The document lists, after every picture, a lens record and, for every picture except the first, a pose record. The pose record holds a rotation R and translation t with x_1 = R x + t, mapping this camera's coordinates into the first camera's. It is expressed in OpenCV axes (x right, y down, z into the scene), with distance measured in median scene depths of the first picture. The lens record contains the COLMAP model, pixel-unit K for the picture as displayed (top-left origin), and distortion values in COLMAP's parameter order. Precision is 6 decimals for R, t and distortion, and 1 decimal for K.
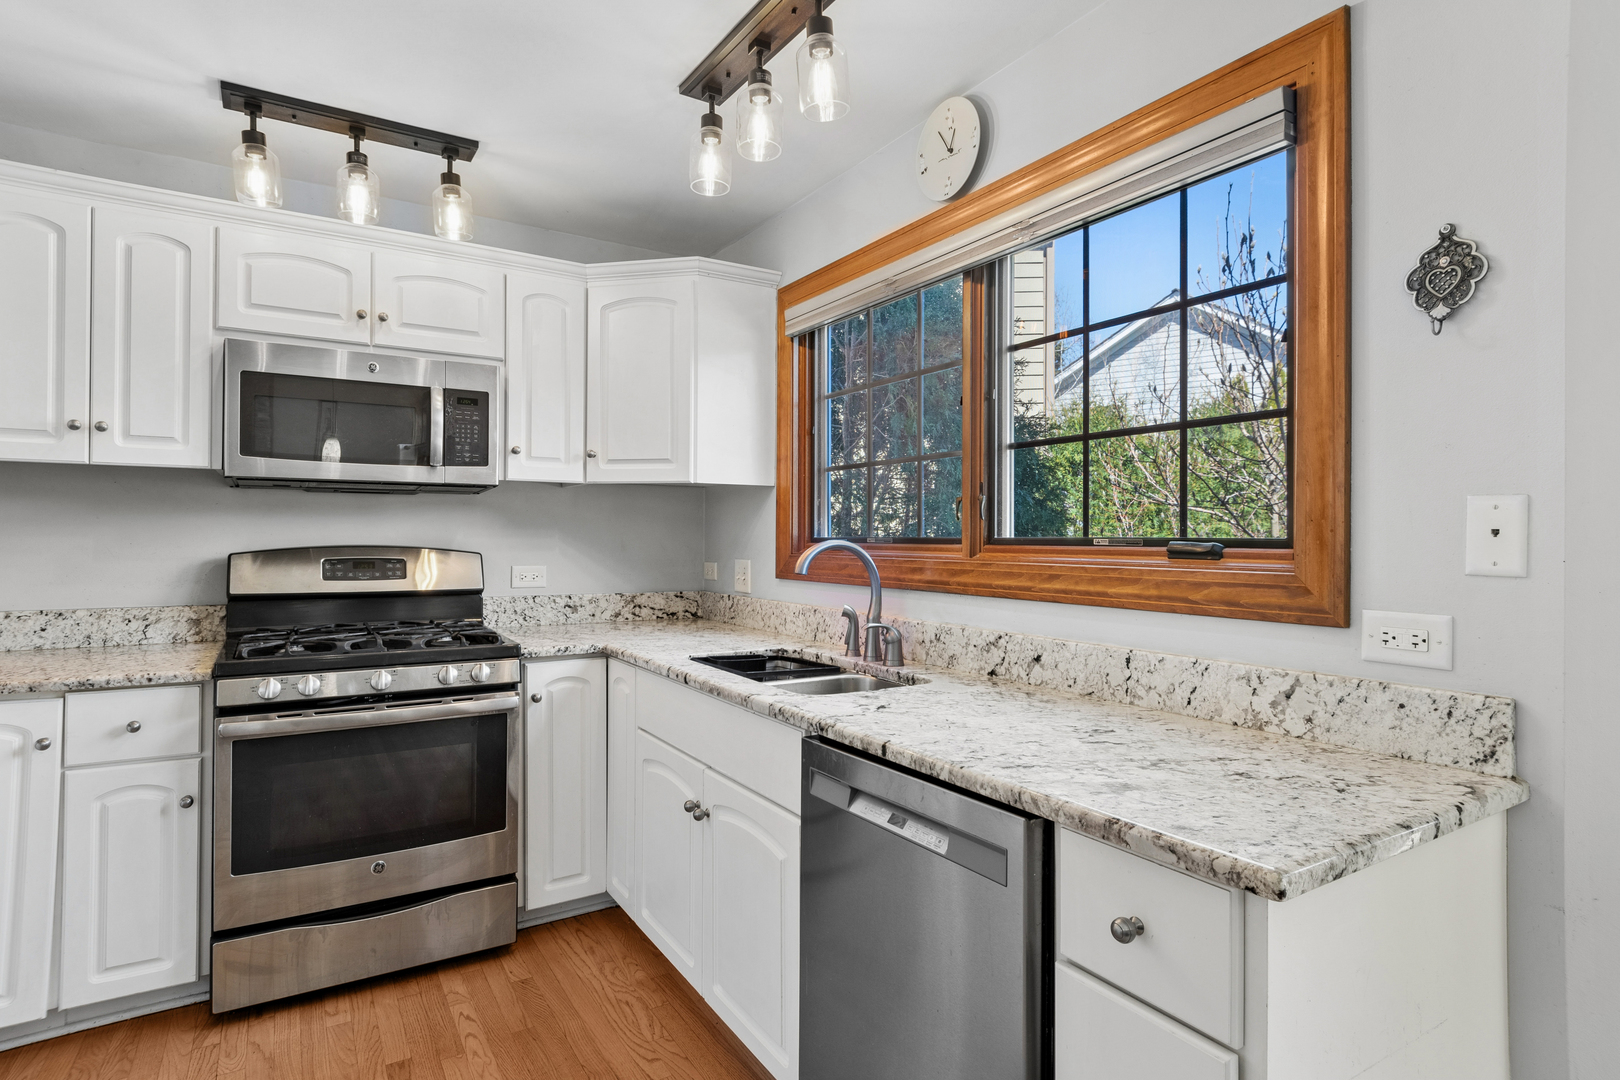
lens RADIAL K [[861.5, 0, 811.3], [0, 861.5, 535.2], [0, 0, 1]] dist [0.003902, -0.000038]
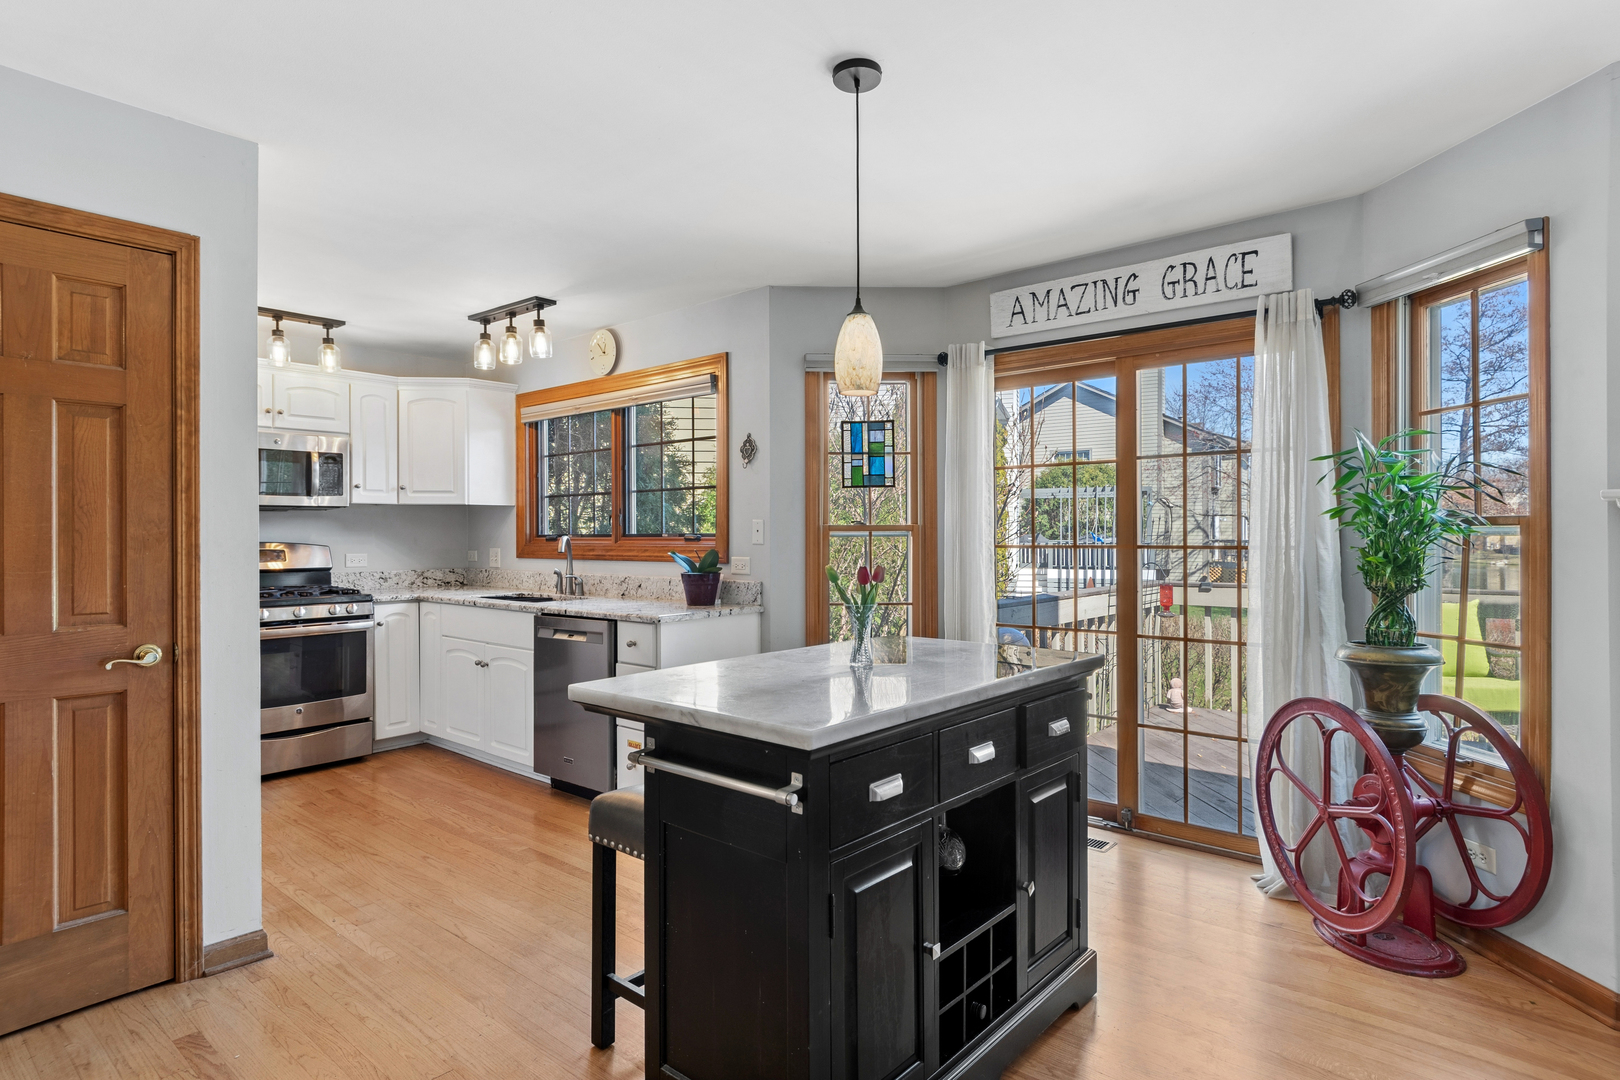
lens RADIAL K [[861.5, 0, 808.6], [0, 861.5, 532.7], [0, 0, 1]] dist [0.003902, -0.000038]
pose [[0.953722, -0.008452, 0.300570, -0.000525], [0.007969, 0.999964, 0.002831, -0.002335], [-0.300583, -0.000305, 0.953756, -1.017653]]
